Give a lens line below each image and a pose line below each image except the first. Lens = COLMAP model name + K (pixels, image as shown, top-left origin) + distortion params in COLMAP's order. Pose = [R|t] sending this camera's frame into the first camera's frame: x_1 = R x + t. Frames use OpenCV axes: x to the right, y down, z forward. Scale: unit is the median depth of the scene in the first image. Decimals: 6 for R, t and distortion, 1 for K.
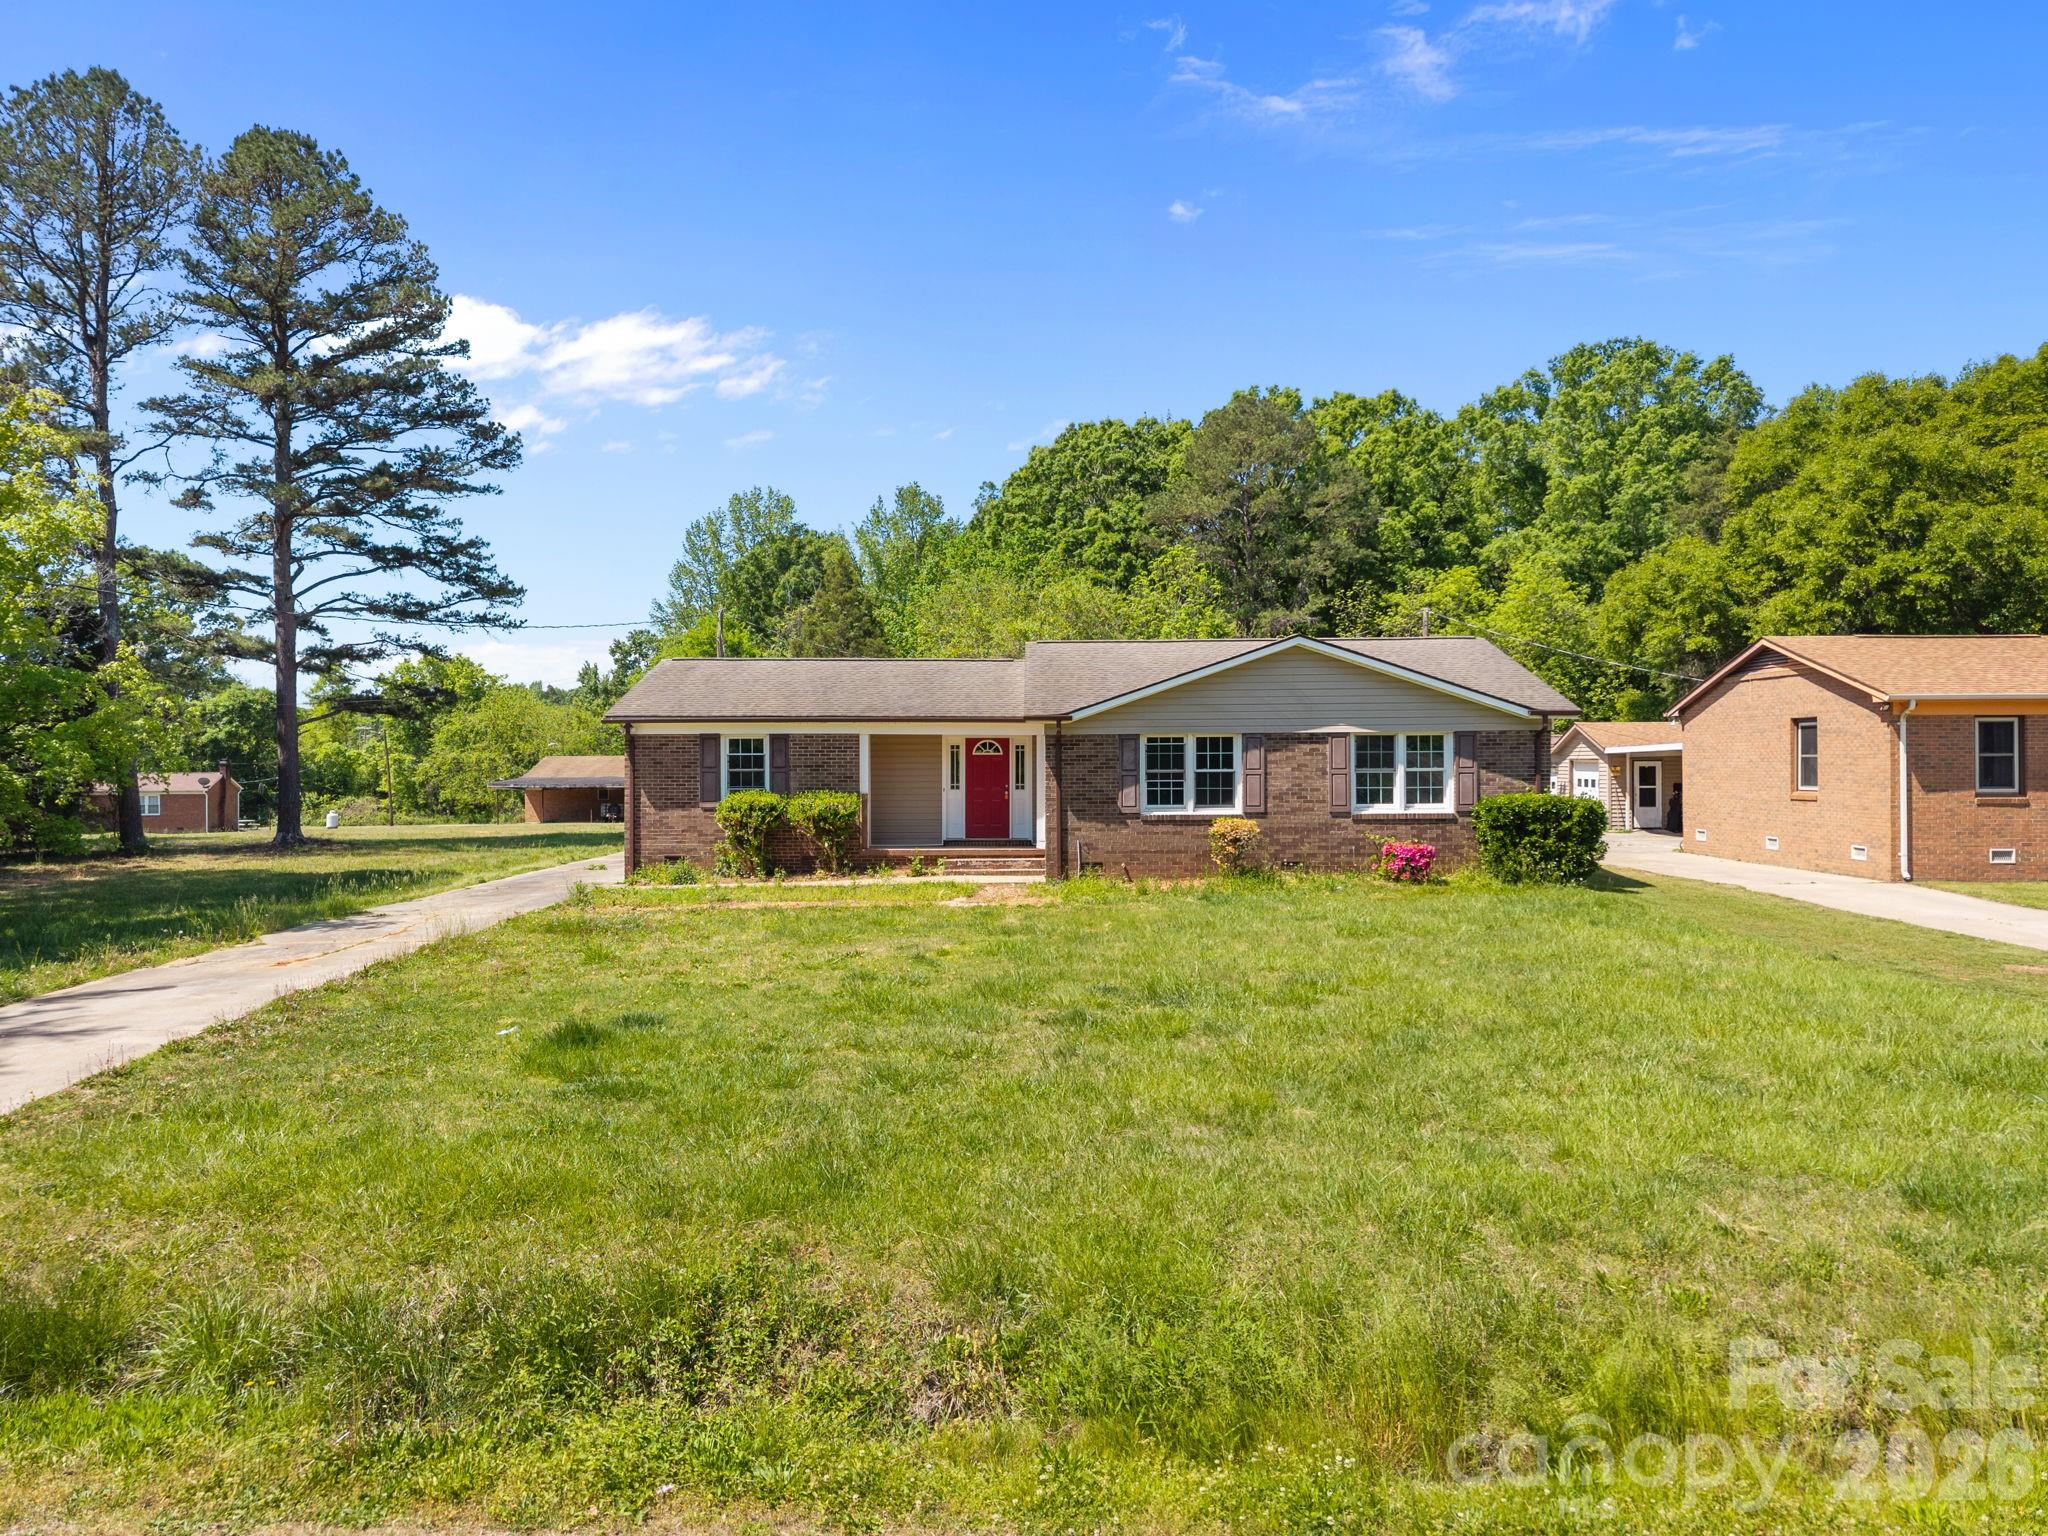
lens RADIAL K [[1333.9, 0, 1024.0], [0, 1333.9, 768.0], [0, 0, 1]] dist [0.067277, -0.120343]
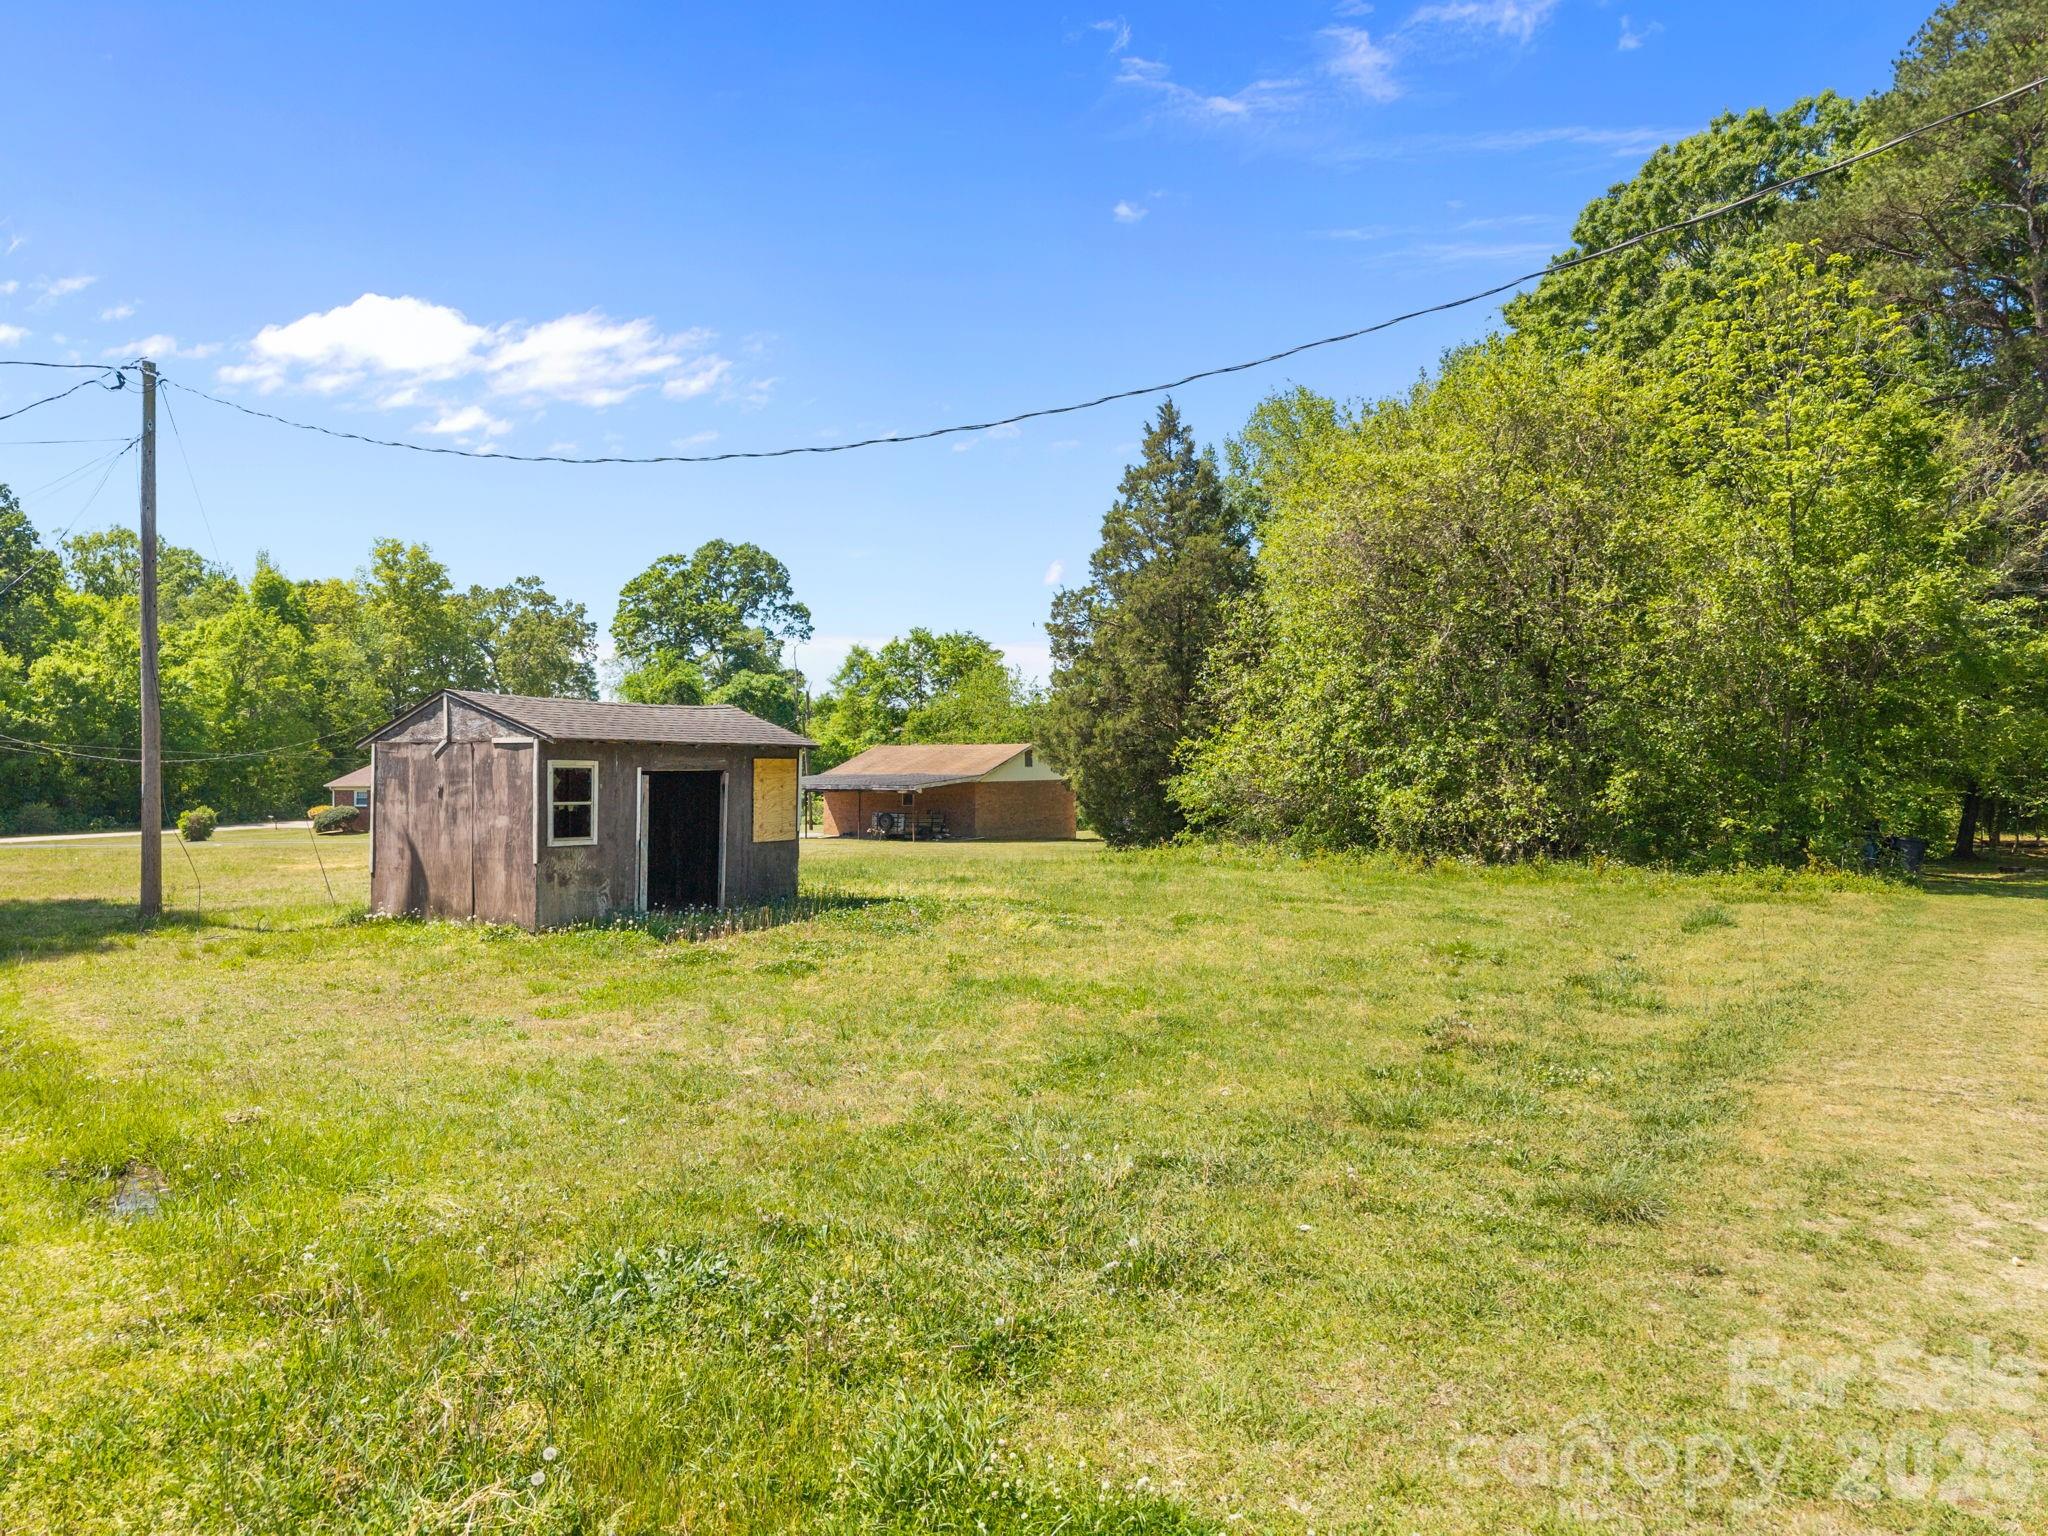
lens RADIAL K [[1335.8, 0, 1029.7], [0, 1335.8, 794.8], [0, 0, 1]] dist [0.034886, -0.053687]
pose [[0.867127, 0.021977, -0.497601, 0.337325], [-0.012637, 0.999675, 0.022132, 0.010615], [0.497926, -0.012903, 0.867123, 1.439405]]
